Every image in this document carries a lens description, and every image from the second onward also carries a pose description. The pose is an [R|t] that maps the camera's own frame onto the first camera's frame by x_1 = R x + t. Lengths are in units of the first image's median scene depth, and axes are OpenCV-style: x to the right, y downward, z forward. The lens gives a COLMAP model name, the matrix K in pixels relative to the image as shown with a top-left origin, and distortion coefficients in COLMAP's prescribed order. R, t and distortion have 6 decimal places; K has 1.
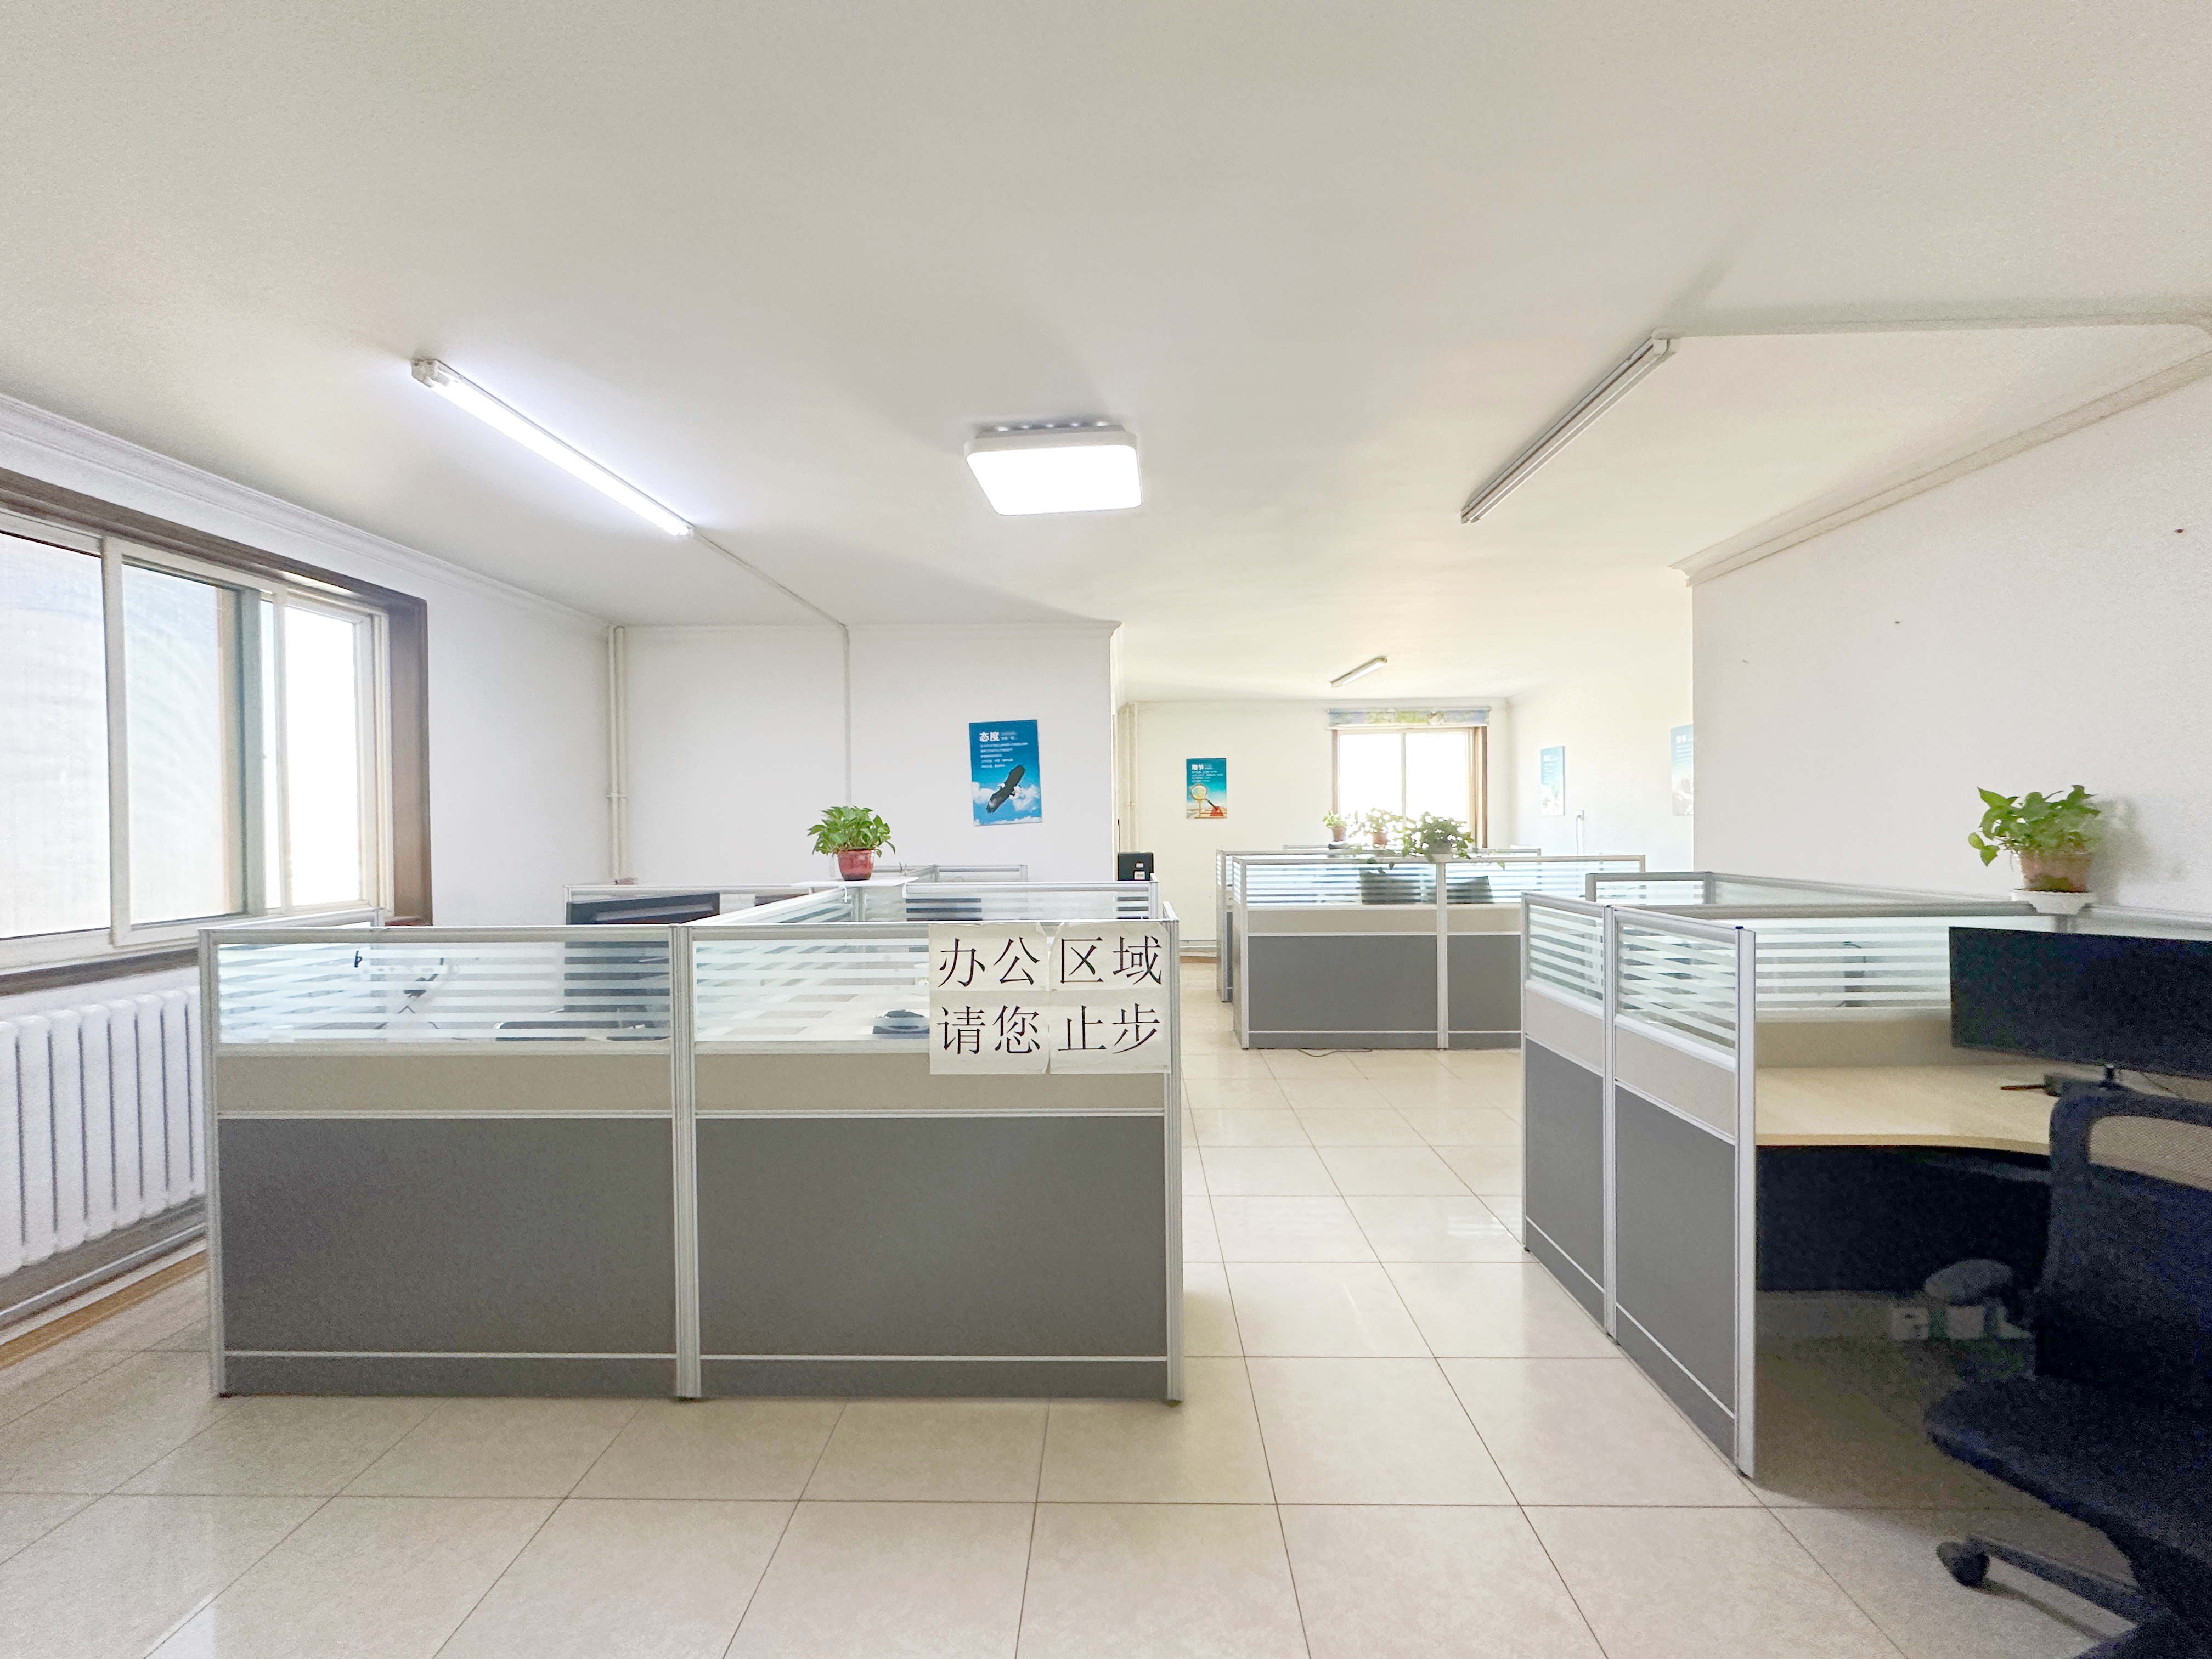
lens RADIAL K [[884.3, 0, 1106.0], [0, 884.3, 820.2], [0, 0, 1]] dist [0.017747, -0.000046]
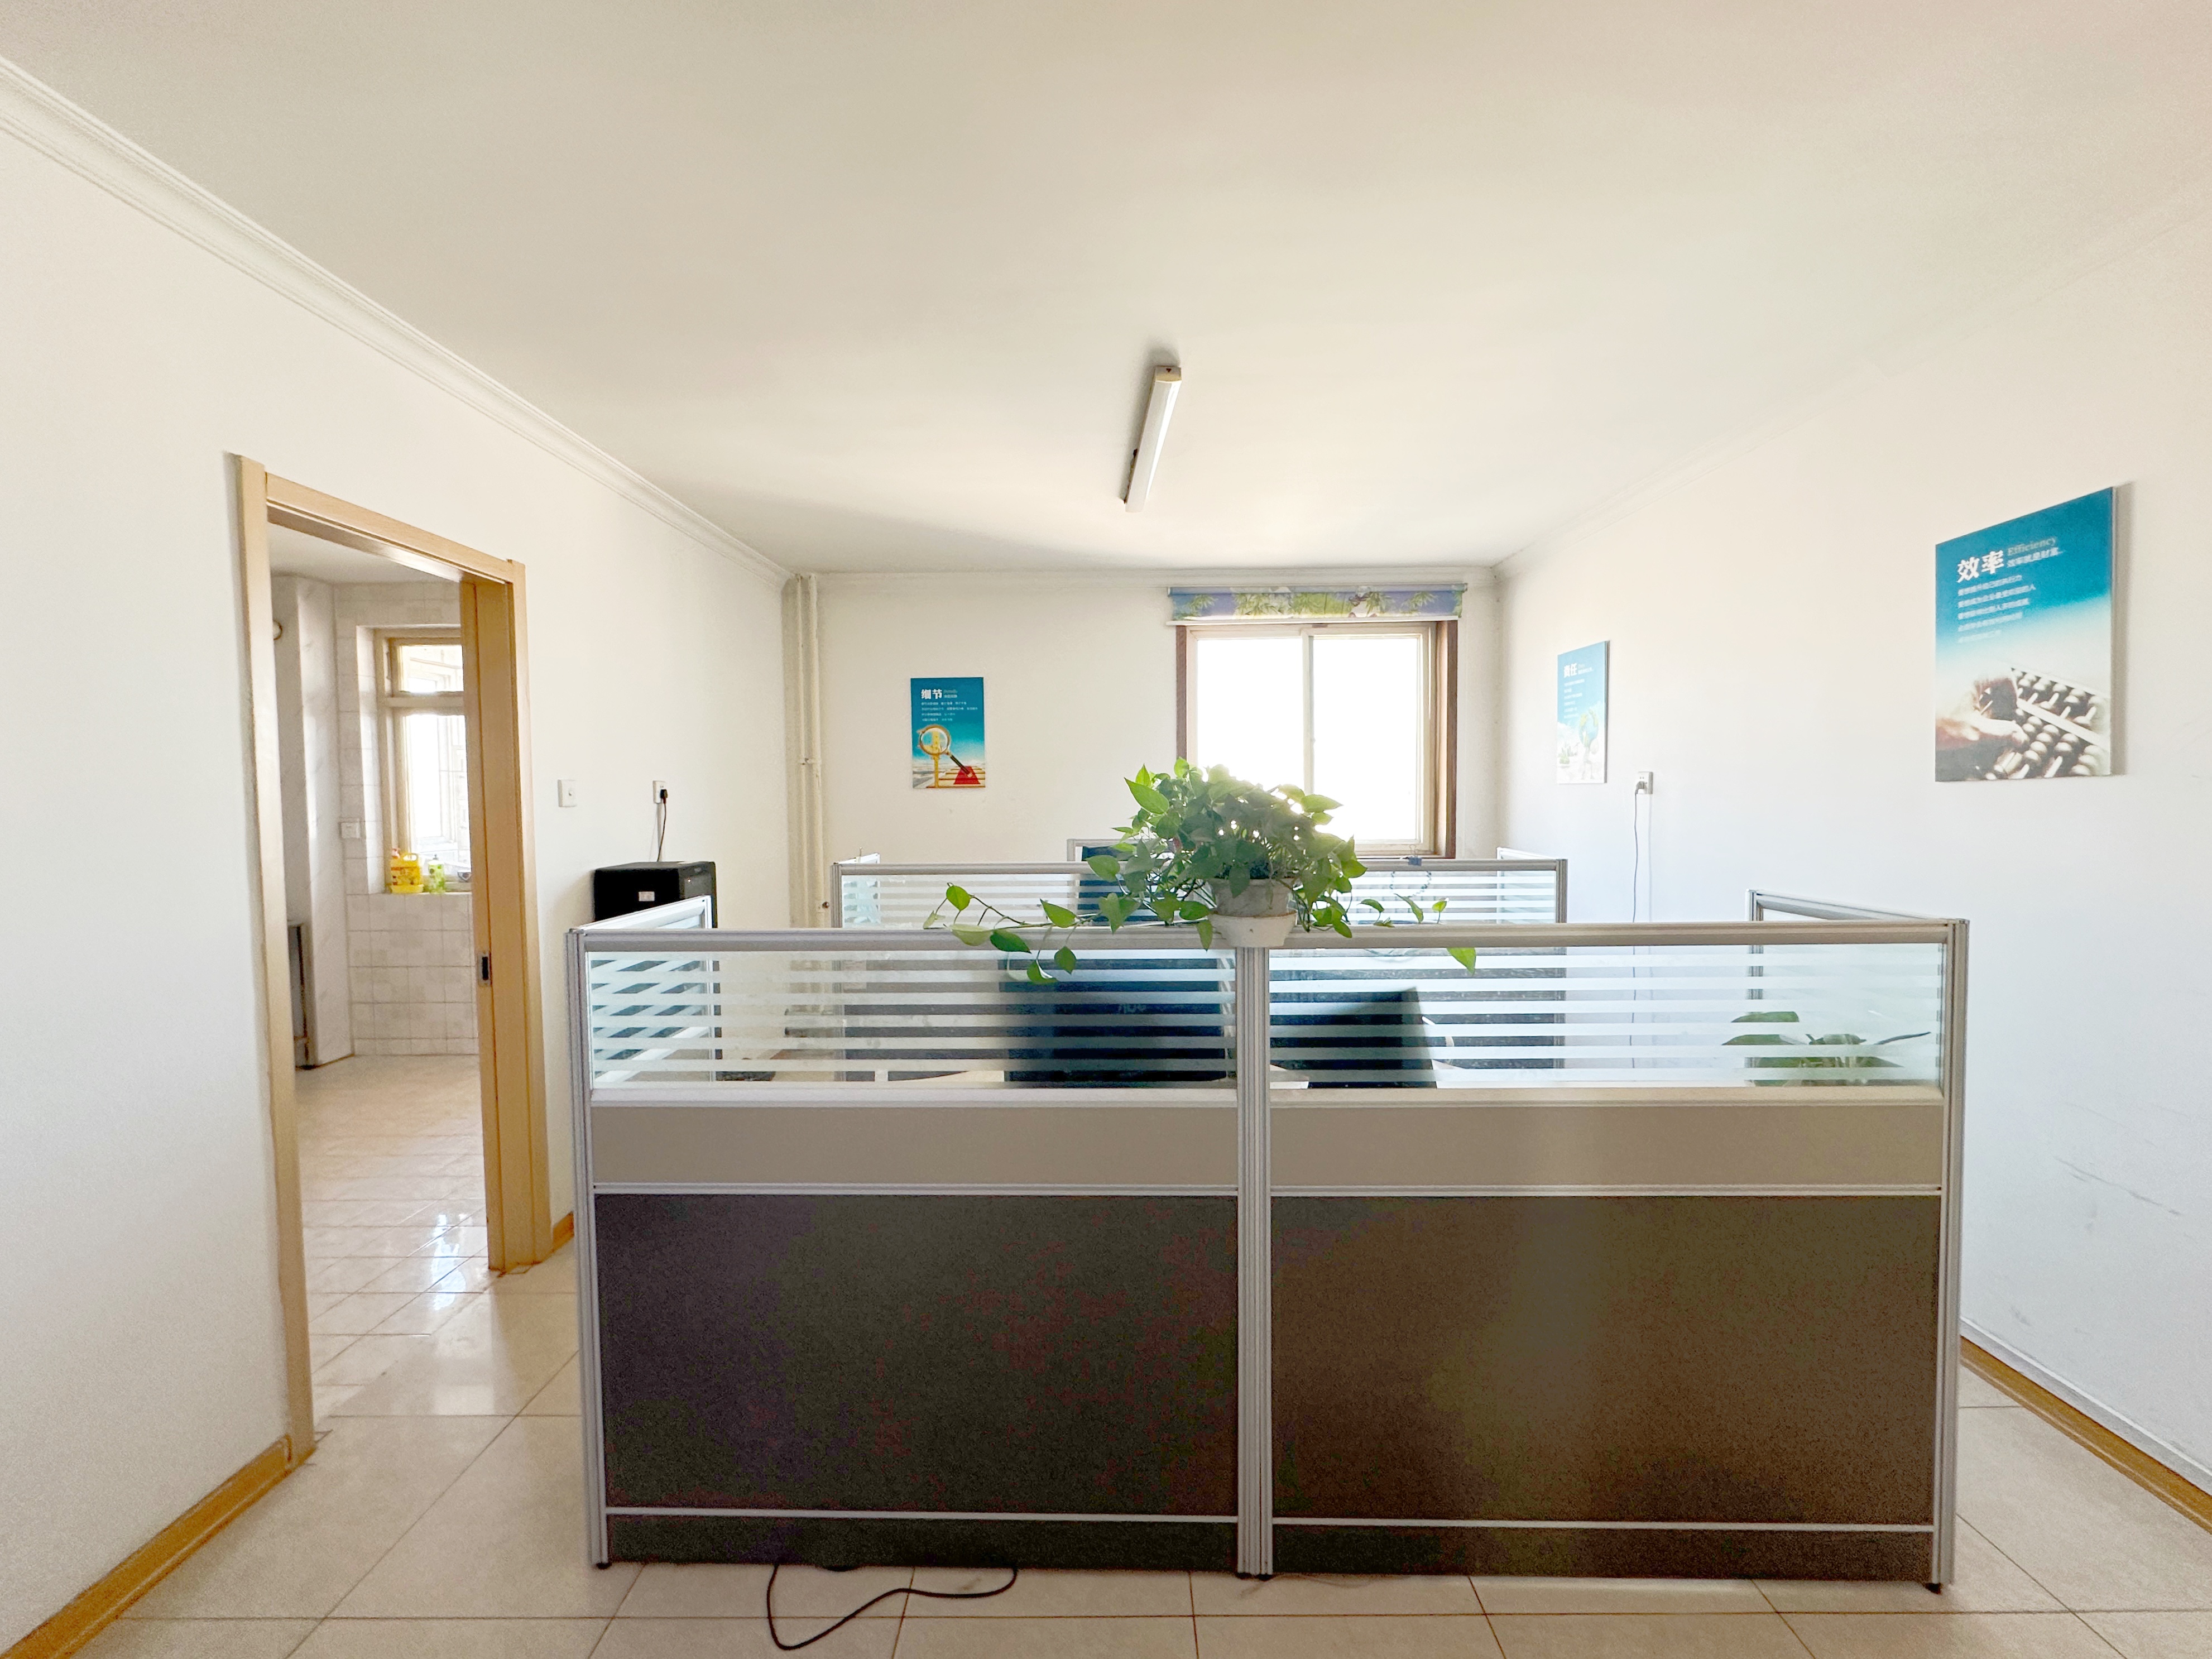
lens RADIAL K [[884.3, 0, 1100.5], [0, 884.3, 834.5], [0, 0, 1]] dist [0.017747, -0.000046]
pose [[0.999943, 0.001494, 0.010570, 0.203107], [-0.002034, 0.998686, 0.051206, -0.001647], [-0.010479, -0.051224, 0.998632, 0.447427]]
